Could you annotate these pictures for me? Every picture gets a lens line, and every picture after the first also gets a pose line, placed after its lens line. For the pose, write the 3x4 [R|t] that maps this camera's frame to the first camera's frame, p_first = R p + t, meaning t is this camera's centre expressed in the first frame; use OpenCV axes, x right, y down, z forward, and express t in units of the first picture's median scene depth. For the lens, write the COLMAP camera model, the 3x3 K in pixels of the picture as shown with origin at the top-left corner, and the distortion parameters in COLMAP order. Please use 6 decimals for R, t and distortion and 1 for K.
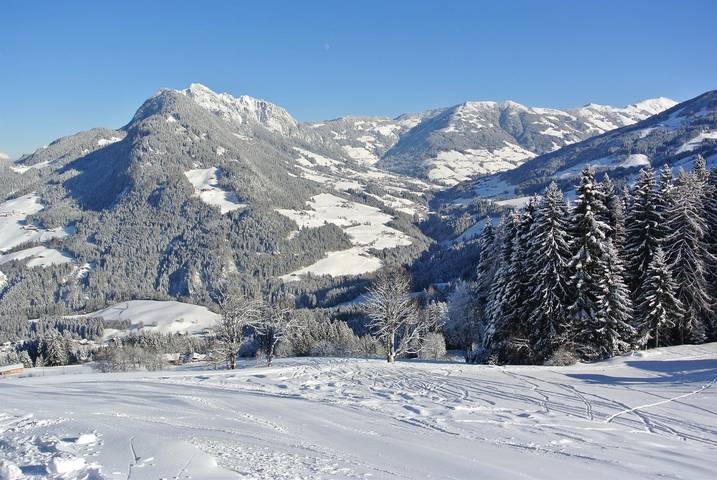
lens RADIAL K [[596.1, 0, 358.5], [0, 596.1, 240.0], [0, 0, 1]] dist [-0.056385, 0.001418]
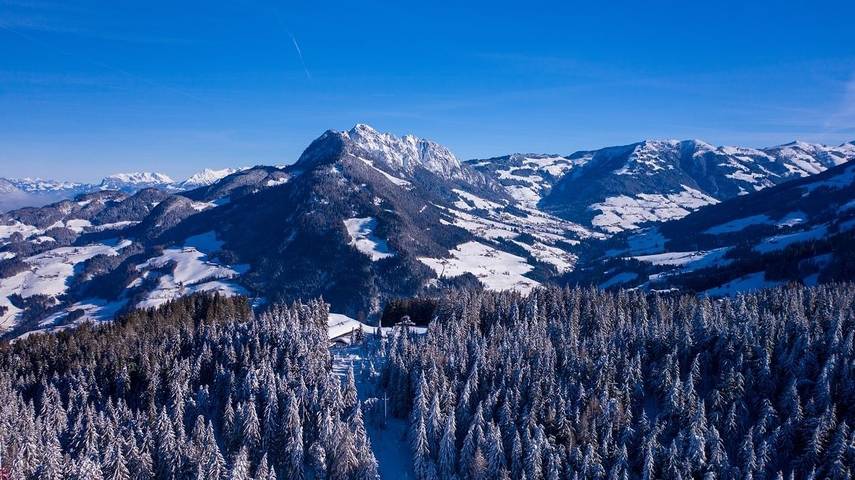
lens RADIAL K [[701.7, 0, 427.5], [0, 701.7, 240.0], [0, 0, 1]] dist [-0.064405, 0.000055]
pose [[0.985030, 0.037706, -0.168207, 0.048055], [-0.047004, 0.997559, -0.051639, -0.008693], [0.165849, 0.058772, 0.984398, -0.153434]]
